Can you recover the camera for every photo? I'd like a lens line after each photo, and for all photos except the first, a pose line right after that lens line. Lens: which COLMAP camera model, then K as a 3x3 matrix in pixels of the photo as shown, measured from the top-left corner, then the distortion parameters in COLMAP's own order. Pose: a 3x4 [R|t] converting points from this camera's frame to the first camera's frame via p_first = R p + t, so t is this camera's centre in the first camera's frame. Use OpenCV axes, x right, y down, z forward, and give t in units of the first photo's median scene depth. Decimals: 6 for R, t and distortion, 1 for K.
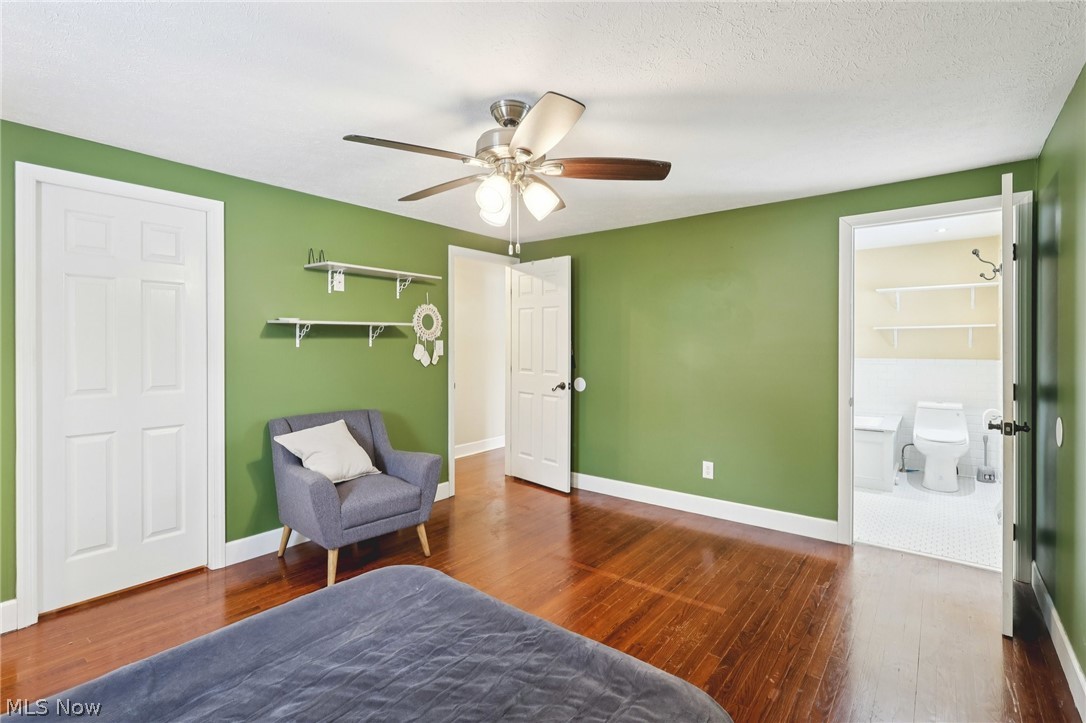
lens RADIAL K [[500.7, 0, 544.5], [0, 500.7, 352.7], [0, 0, 1]] dist [-0.001153, -0.000146]
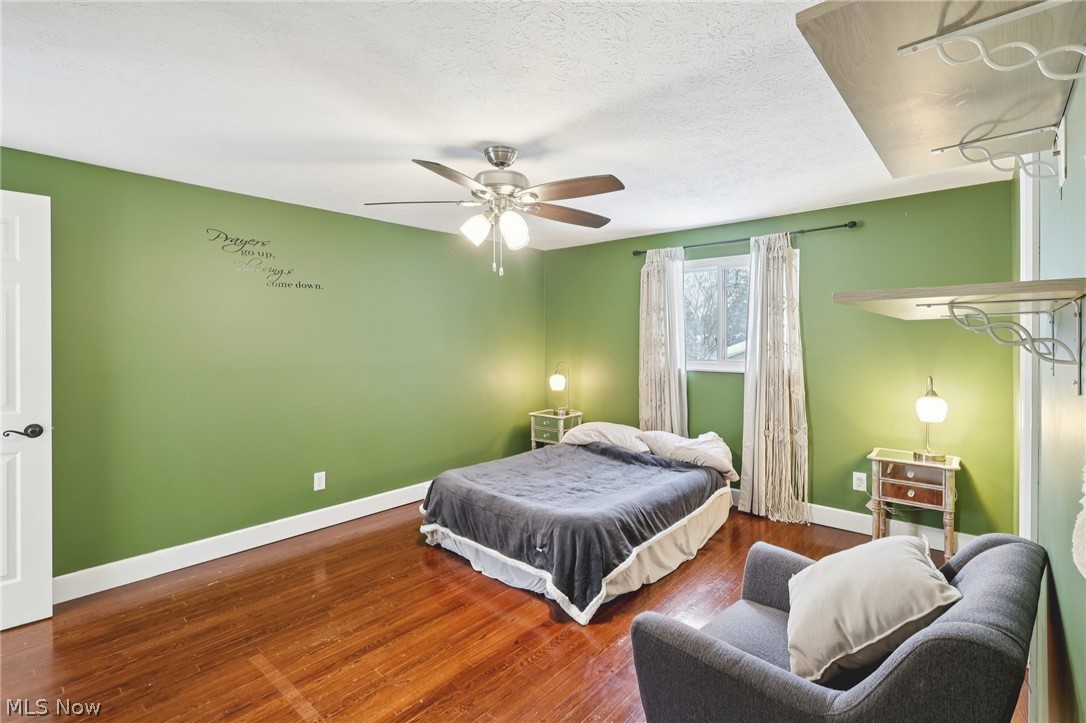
lens RADIAL K [[500.7, 0, 541.0], [0, 500.7, 353.4], [0, 0, 1]] dist [-0.001153, -0.000146]
pose [[-0.999092, 0.001929, 0.042553, -0.187674], [0.002776, 0.999799, 0.019869, -0.032328], [-0.042506, 0.019969, -0.998897, 1.900104]]
